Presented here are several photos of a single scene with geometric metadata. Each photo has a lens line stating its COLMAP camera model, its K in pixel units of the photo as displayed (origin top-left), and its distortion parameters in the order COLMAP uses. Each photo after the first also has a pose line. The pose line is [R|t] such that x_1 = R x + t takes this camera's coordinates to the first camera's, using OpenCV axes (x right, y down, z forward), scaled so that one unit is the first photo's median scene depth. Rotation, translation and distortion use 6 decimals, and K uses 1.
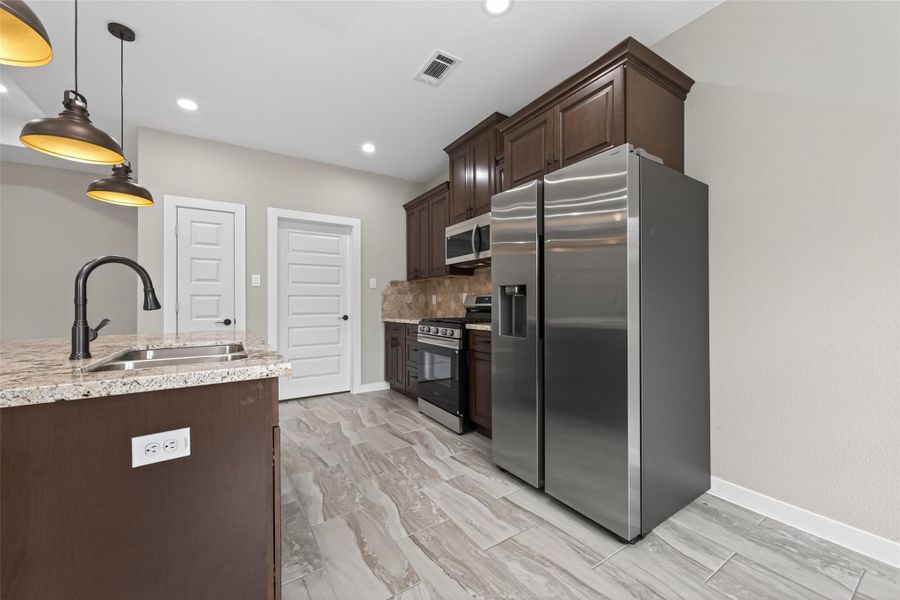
lens RADIAL K [[347.7, 0, 452.8], [0, 347.7, 300.2], [0, 0, 1]] dist [0.002379, -0.000556]
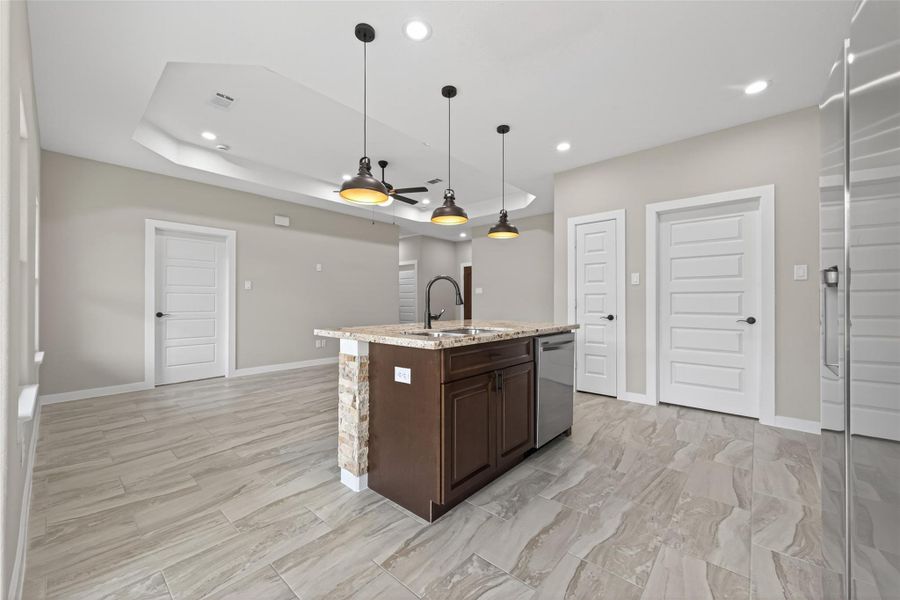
lens RADIAL K [[349.8, 0, 451.5], [0, 349.8, 300.0], [0, 0, 1]] dist [0.001672, -0.000525]
pose [[0.271396, 0.002306, -0.962465, 0.450249], [0.005288, 0.999978, 0.003887, -0.001781], [0.962453, -0.006145, 0.271378, 0.296511]]
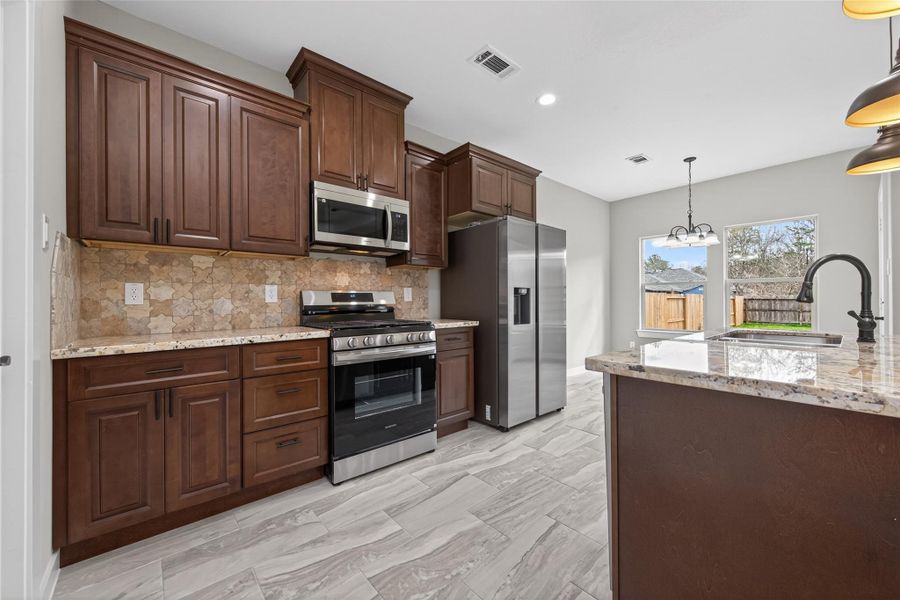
lens RADIAL K [[347.7, 0, 452.8], [0, 347.7, 300.2], [0, 0, 1]] dist [0.002379, -0.000556]
pose [[-0.139032, 0.011125, 0.990225, -1.042301], [-0.001171, 0.999934, -0.011399, 0.020746], [-0.990287, -0.002744, -0.139010, 1.302252]]
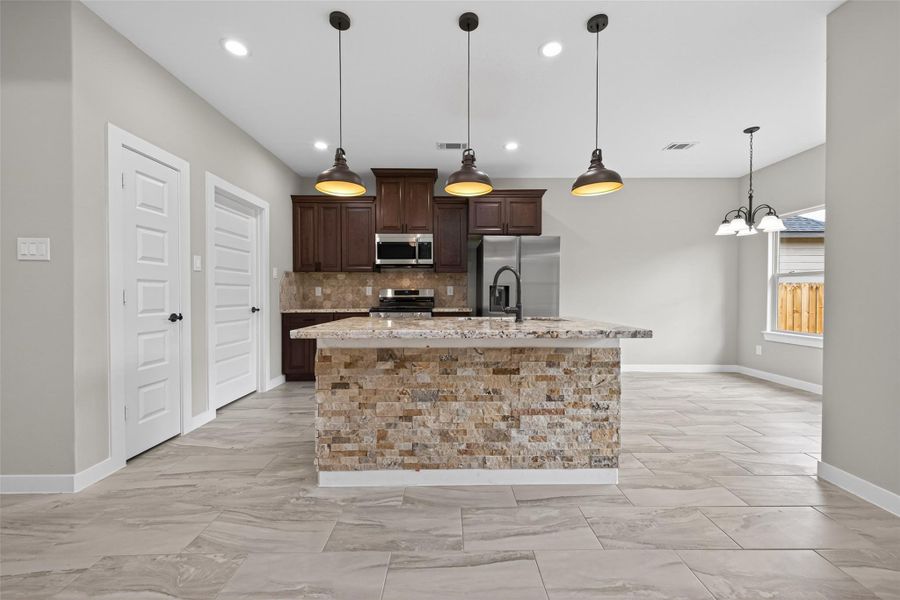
lens RADIAL K [[347.7, 0, 452.8], [0, 347.7, 300.2], [0, 0, 1]] dist [0.002379, -0.000556]
pose [[0.537248, -0.004479, 0.843412, -1.424717], [-0.010714, 0.999869, 0.012135, 0.015610], [-0.843356, -0.015556, 0.537130, 0.153394]]
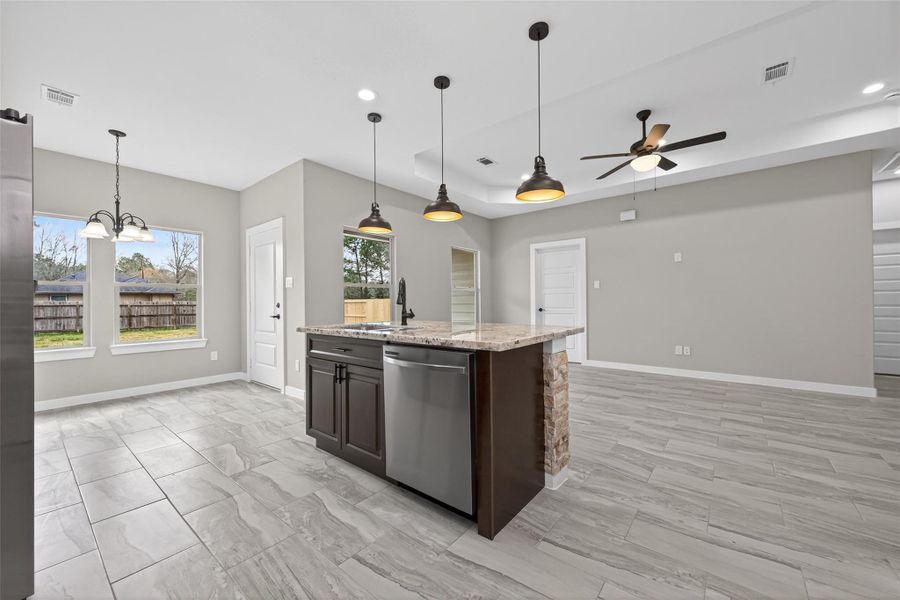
lens RADIAL K [[349.8, 0, 451.5], [0, 349.8, 300.0], [0, 0, 1]] dist [0.001672, -0.000525]
pose [[-0.951605, 0.015485, -0.306933, -0.336018], [0.019298, 0.999770, -0.009390, 0.015833], [0.306717, -0.014859, -0.951685, 1.651511]]
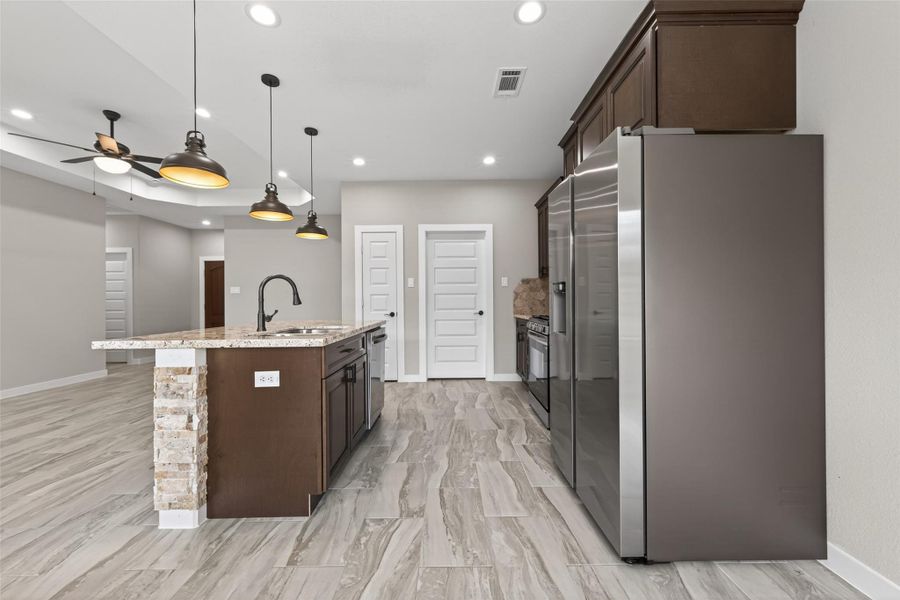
lens RADIAL K [[349.8, 0, 451.5], [0, 349.8, 300.0], [0, 0, 1]] dist [0.001672, -0.000525]
pose [[0.842952, -0.001588, -0.537987, 0.399455], [0.006651, 0.999950, 0.007470, -0.002594], [0.537948, -0.009875, 0.842920, -0.014538]]
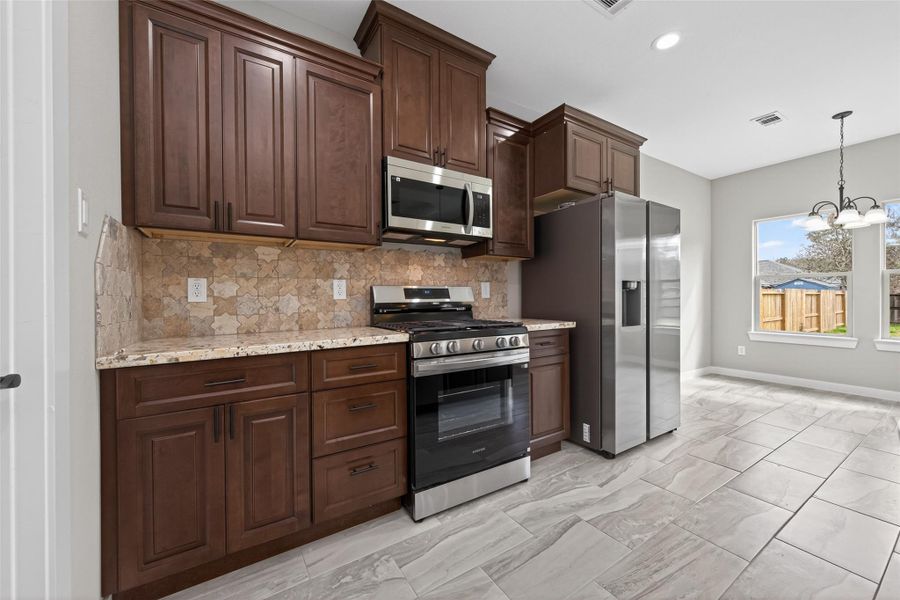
lens RADIAL K [[347.7, 0, 452.8], [0, 347.7, 300.2], [0, 0, 1]] dist [0.002379, -0.000556]
pose [[0.004956, 0.001604, 0.999986, -0.851439], [-0.000680, 0.999998, -0.001601, 0.019232], [-0.999987, -0.000672, 0.004957, 1.392506]]
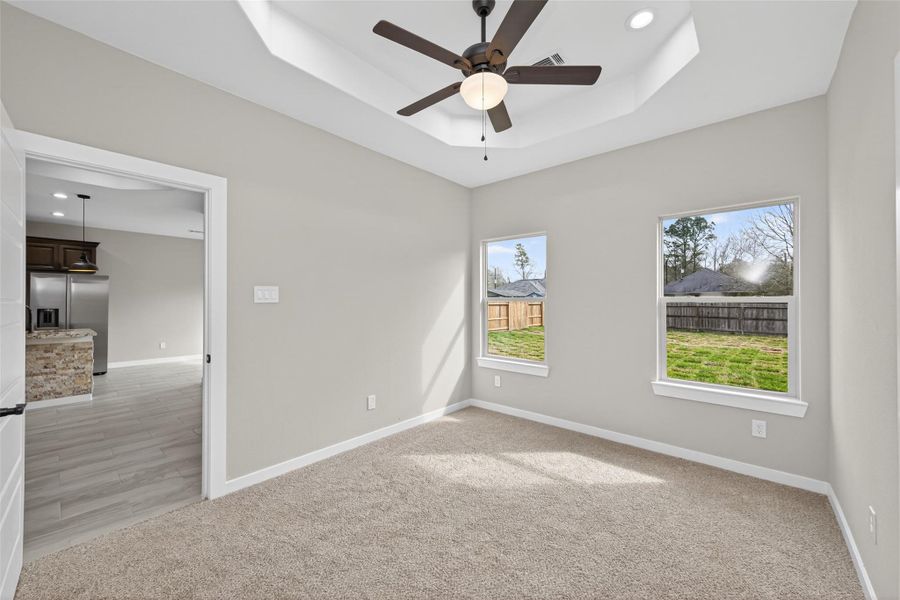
lens RADIAL K [[347.7, 0, 452.8], [0, 347.7, 300.2], [0, 0, 1]] dist [0.002379, -0.000556]
pose [[-0.278978, 0.012013, 0.960222, -2.958838], [-0.005903, 0.999881, -0.014224, -0.080012], [-0.960279, -0.009637, -0.278874, -1.140017]]
